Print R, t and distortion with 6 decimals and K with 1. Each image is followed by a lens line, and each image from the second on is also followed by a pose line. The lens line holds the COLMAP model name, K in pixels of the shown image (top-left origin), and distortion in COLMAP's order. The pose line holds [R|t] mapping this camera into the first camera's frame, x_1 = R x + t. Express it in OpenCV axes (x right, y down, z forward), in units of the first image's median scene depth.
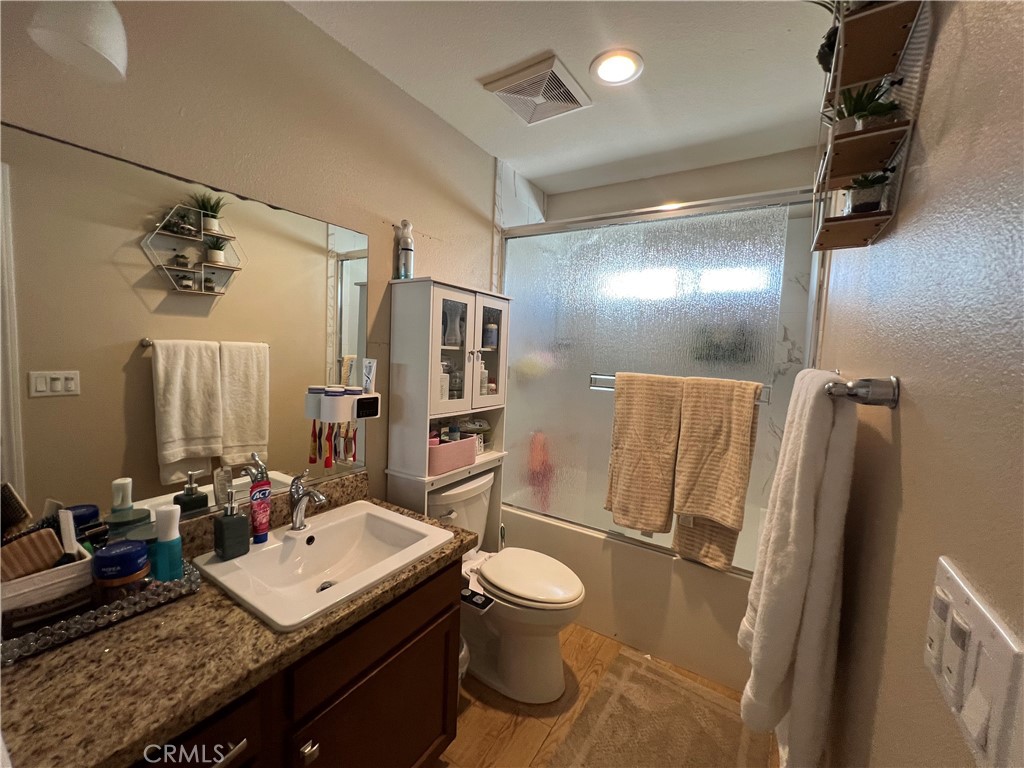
lens RADIAL K [[408.0, 0, 509.8], [0, 408.0, 382.2], [0, 0, 1]] dist [-0.003319, 0.000421]
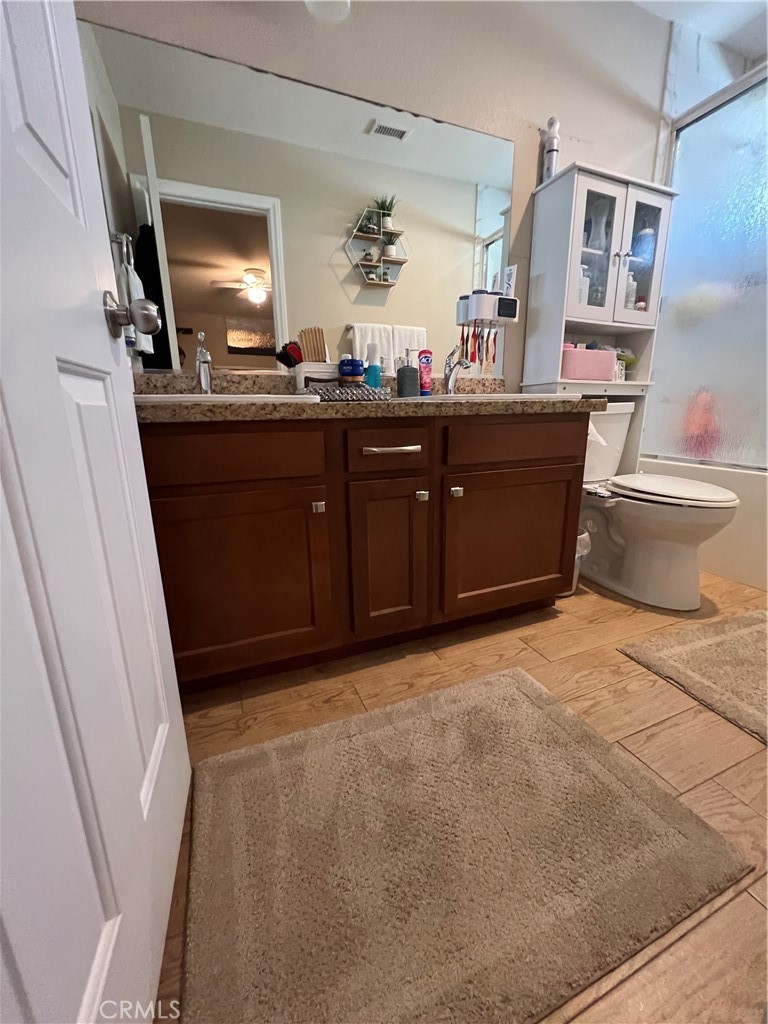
lens RADIAL K [[410.3, 0, 387.0], [0, 410.3, 511.8], [0, 0, 1]] dist [-0.007156, 0.000756]
pose [[0.818572, 0.088558, -0.567536, 0.056628], [0.000965, 0.987830, 0.155532, 0.354485], [0.574402, -0.127862, 0.808525, -0.139883]]
